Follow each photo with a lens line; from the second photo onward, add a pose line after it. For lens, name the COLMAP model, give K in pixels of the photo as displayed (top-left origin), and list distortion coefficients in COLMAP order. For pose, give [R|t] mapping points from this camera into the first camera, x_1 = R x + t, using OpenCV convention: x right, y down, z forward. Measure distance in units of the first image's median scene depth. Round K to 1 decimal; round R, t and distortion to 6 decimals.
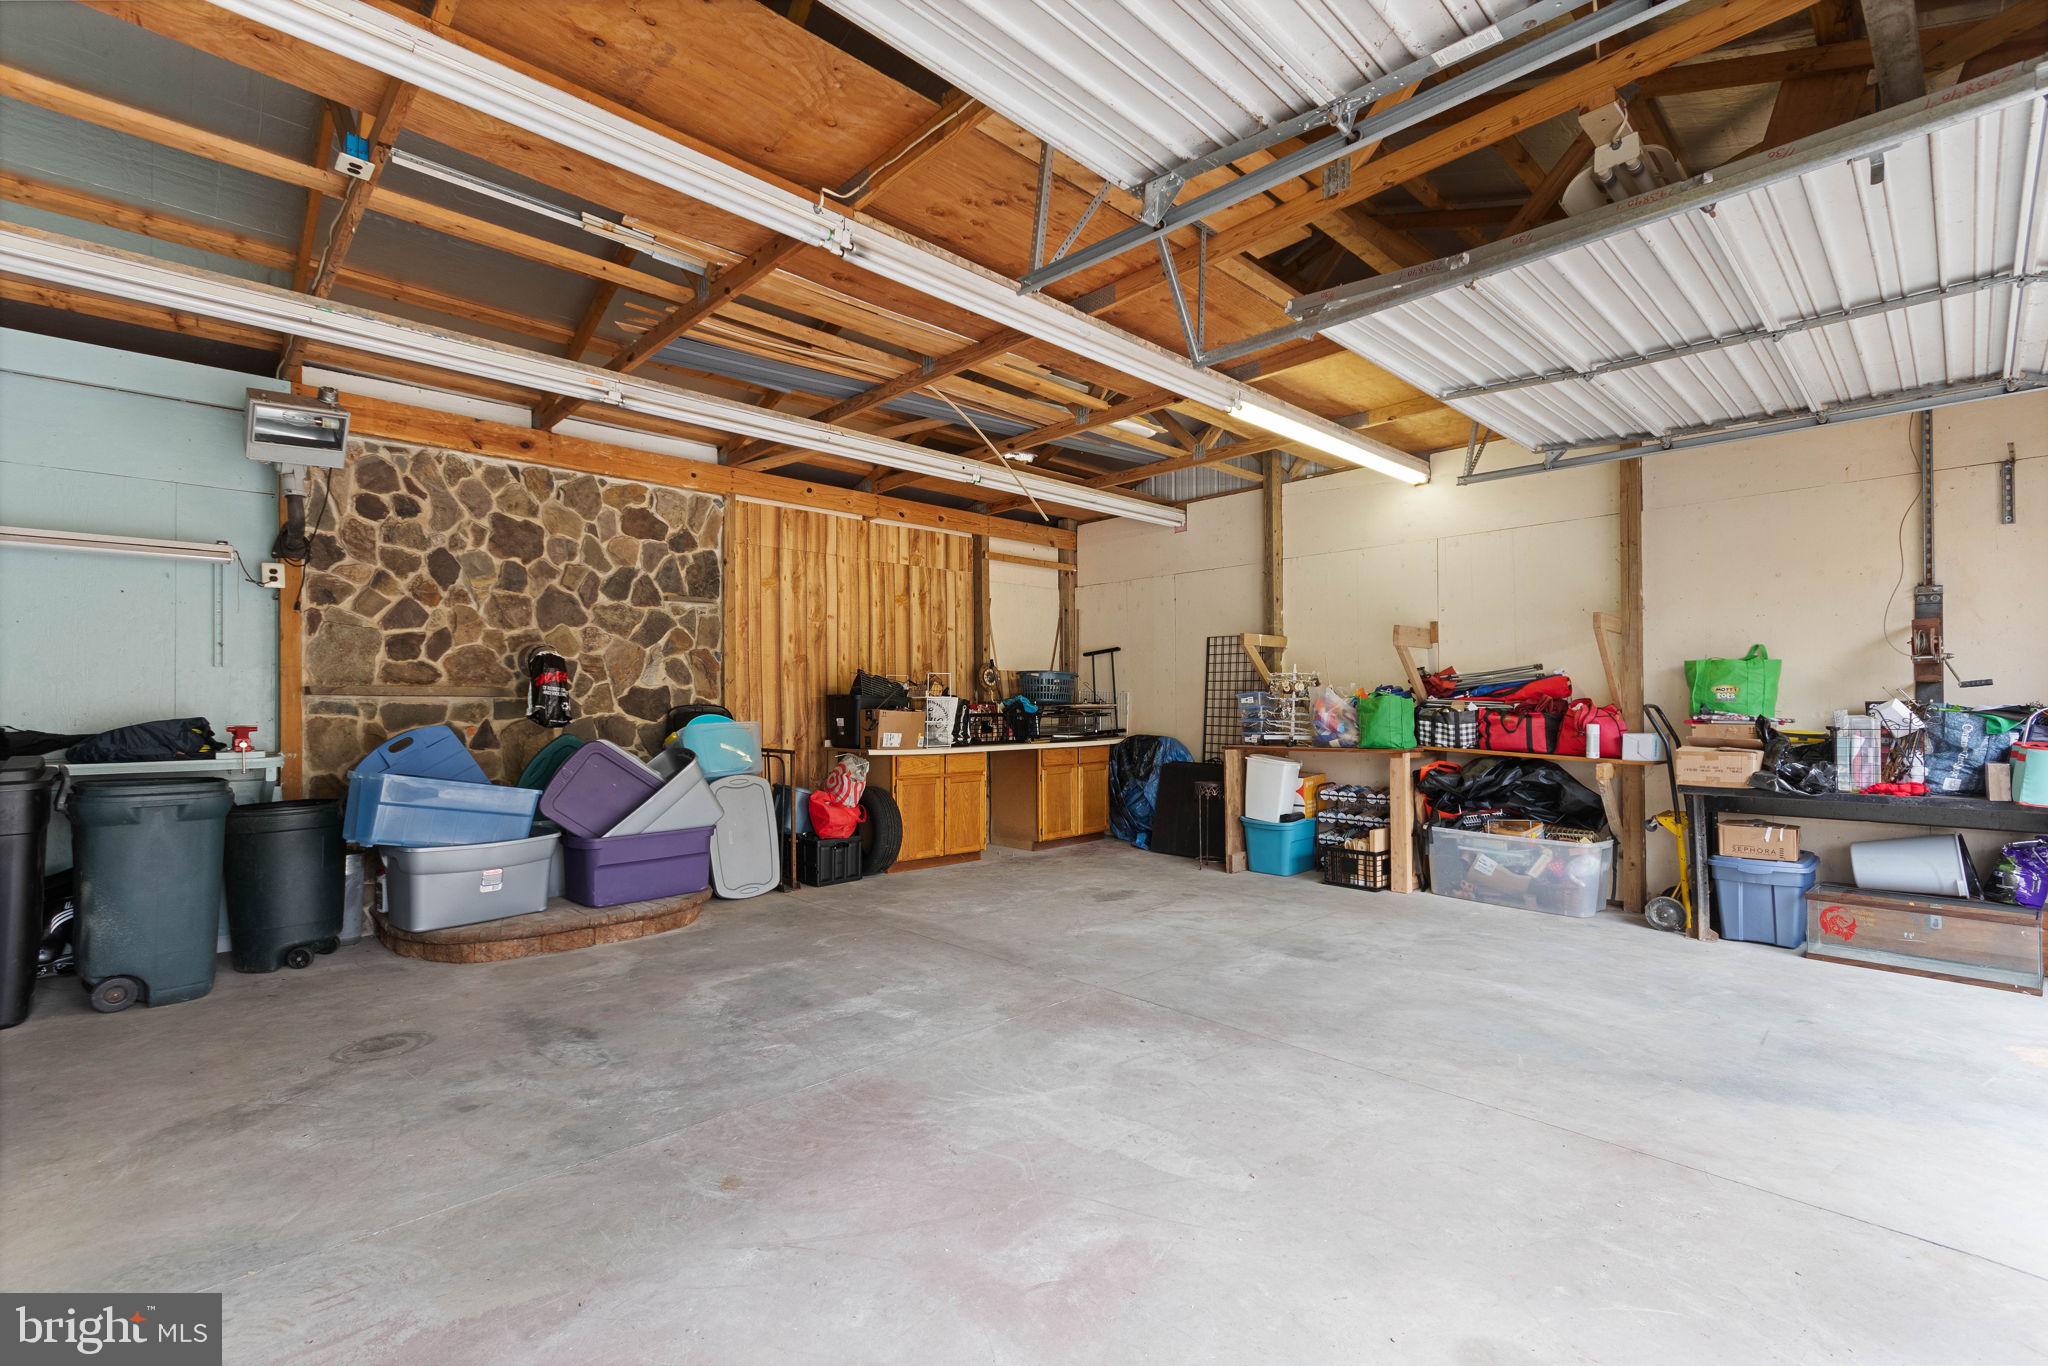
lens RADIAL K [[916.4, 0, 1023.0], [0, 916.4, 693.0], [0, 0, 1]] dist [0.001917, 0.000531]
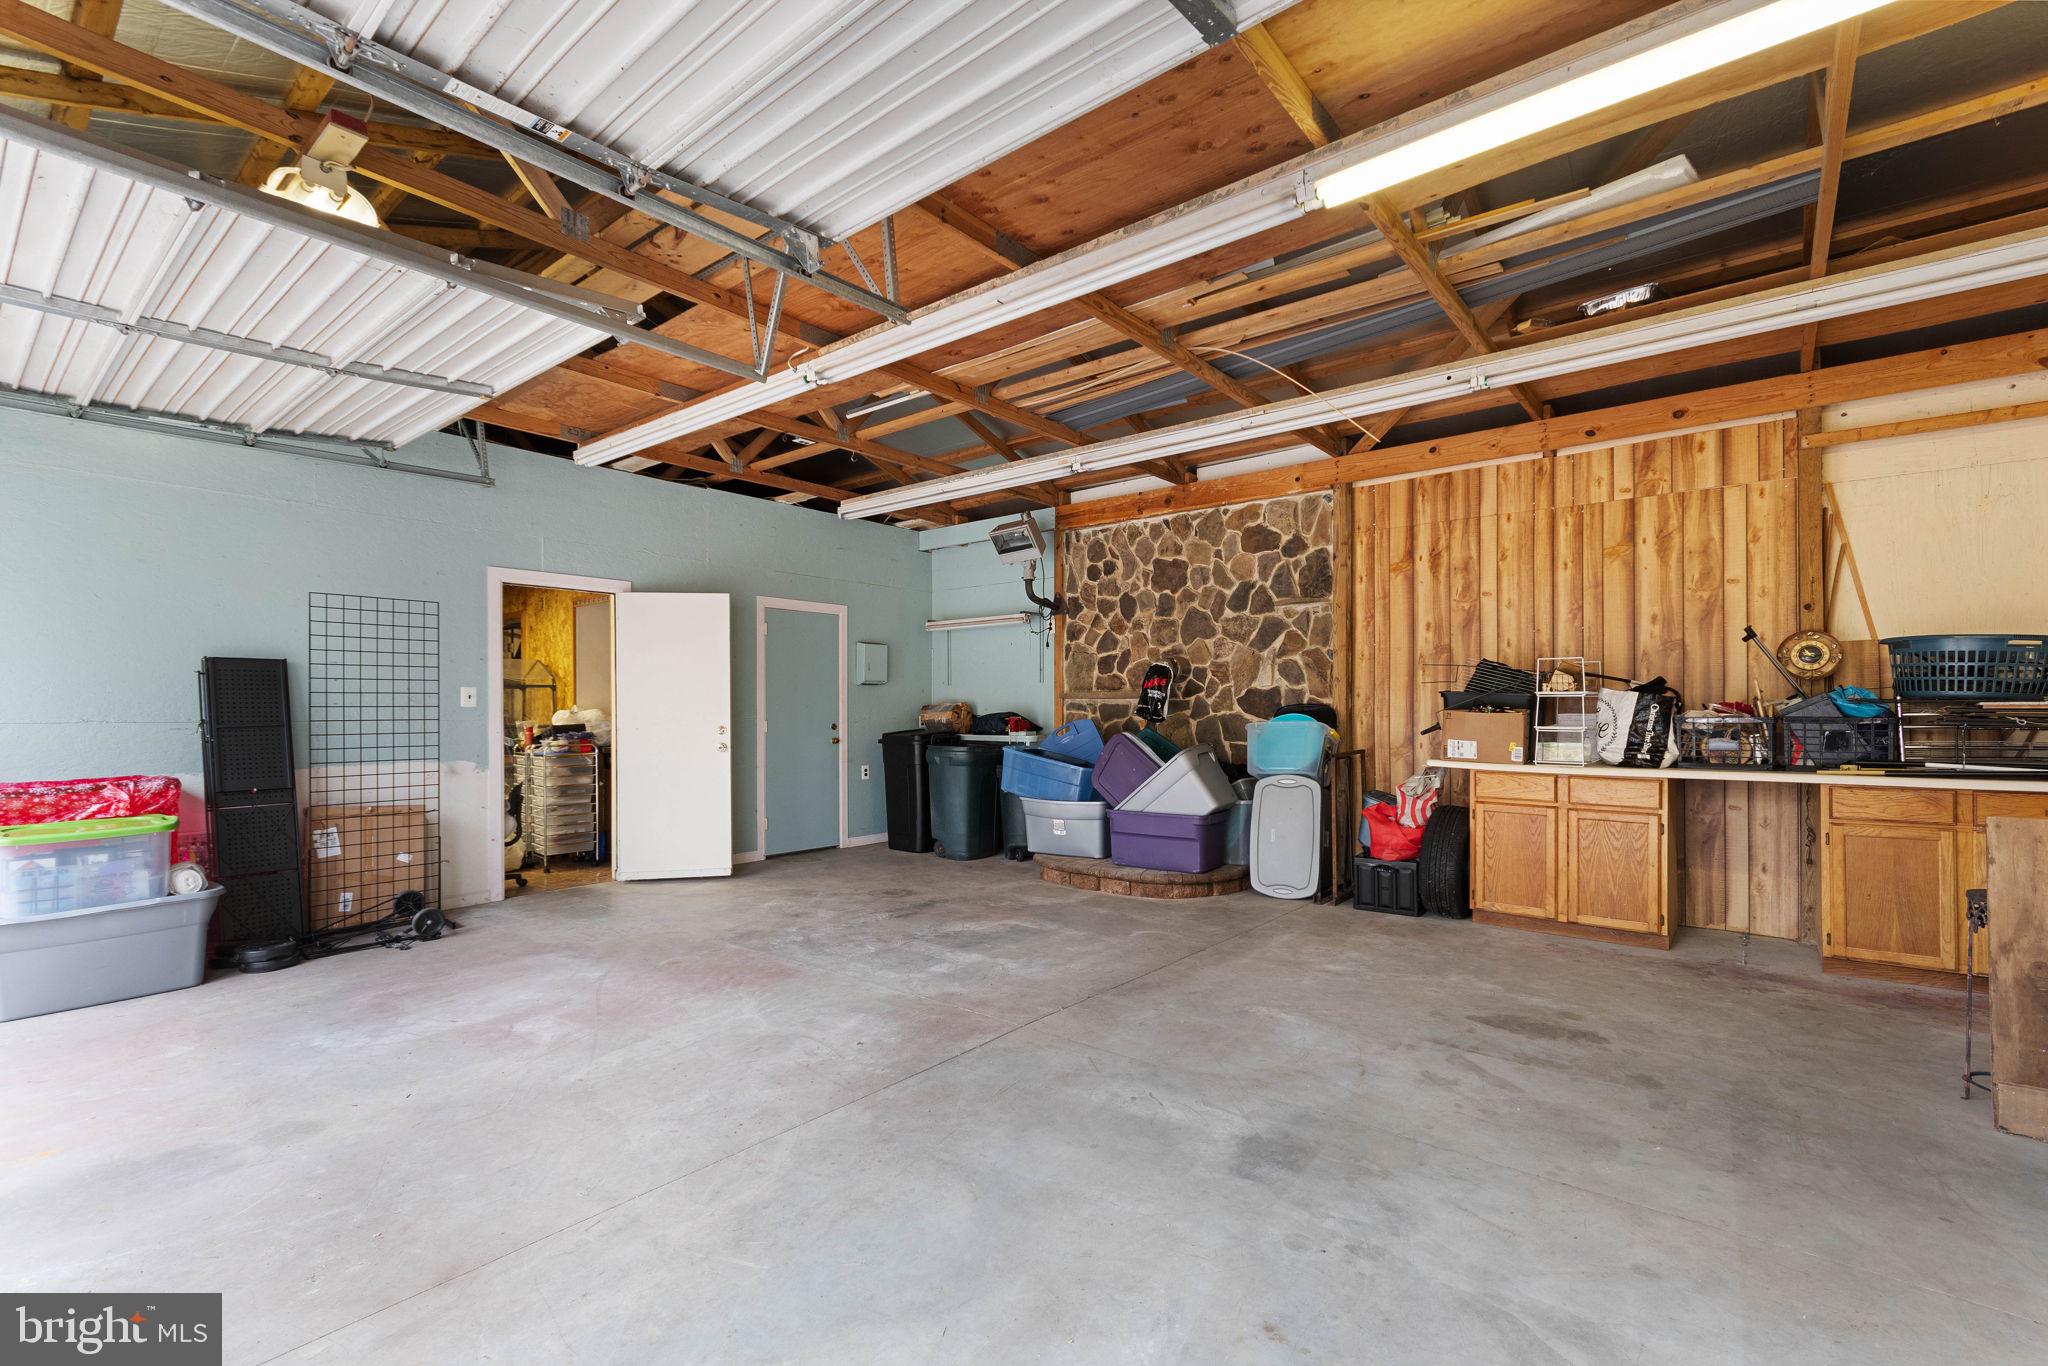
lens RADIAL K [[916.4, 0, 1025.3], [0, 916.4, 697.9], [0, 0, 1]] dist [0.001917, 0.000531]
pose [[0.107779, -0.007359, -0.994148, 0.783080], [0.015437, 0.999864, -0.005728, 0.008950], [0.994055, -0.014729, 0.107878, 0.737273]]
